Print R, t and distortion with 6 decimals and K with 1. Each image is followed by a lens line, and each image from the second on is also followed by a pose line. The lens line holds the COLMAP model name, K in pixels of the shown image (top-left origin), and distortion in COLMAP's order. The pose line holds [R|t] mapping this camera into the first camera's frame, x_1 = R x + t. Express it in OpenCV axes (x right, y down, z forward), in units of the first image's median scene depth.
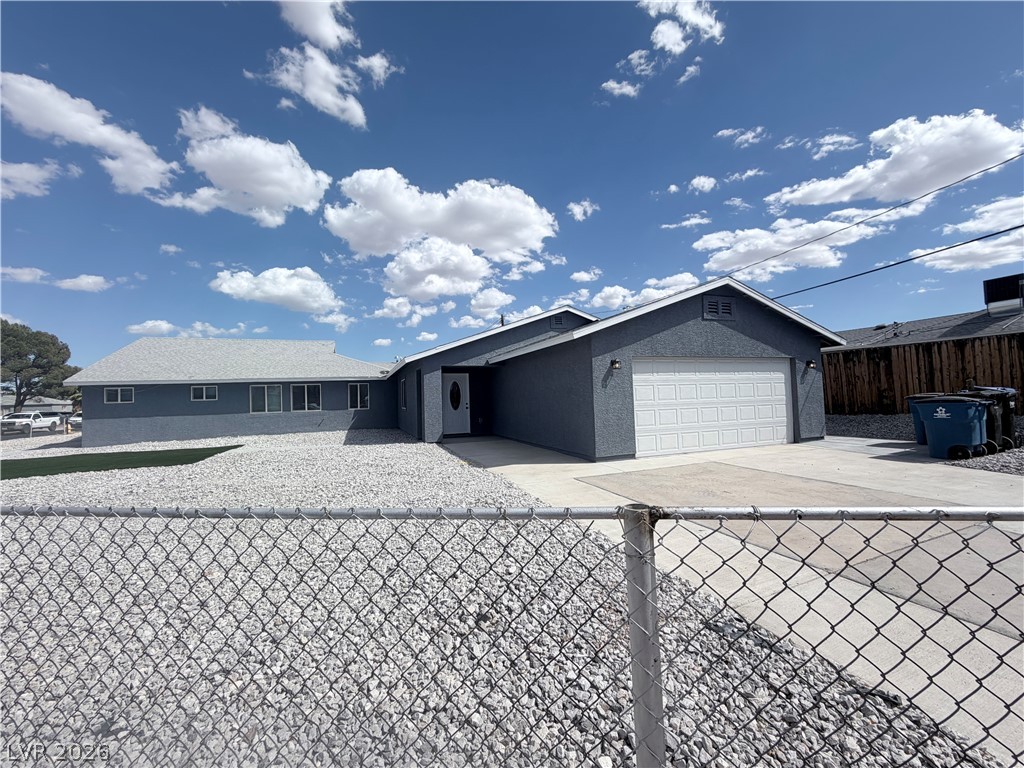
lens RADIAL K [[408.4, 0, 508.2], [0, 408.4, 384.0], [0, 0, 1]] dist [0.000592, 0.000148]
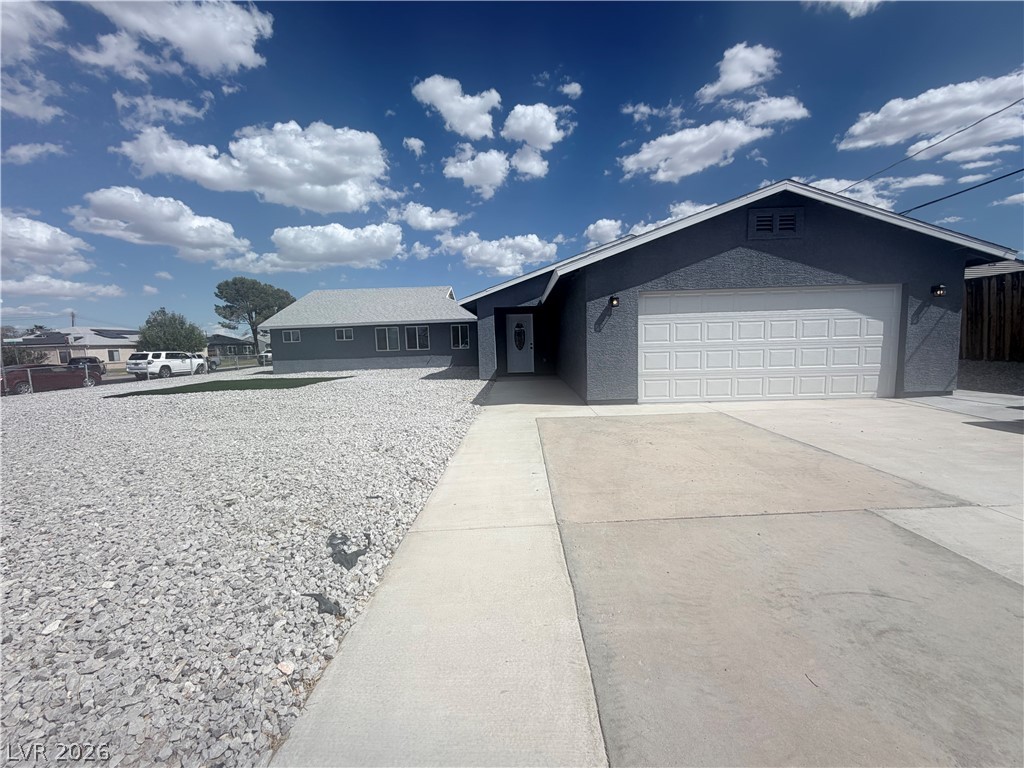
lens RADIAL K [[408.4, 0, 508.2], [0, 408.4, 384.0], [0, 0, 1]] dist [0.000592, 0.000148]
pose [[0.918943, 0.041755, -0.392173, 0.278584], [0.016766, 0.989345, 0.144622, -0.001664], [0.394033, -0.139475, 0.908452, 0.026679]]
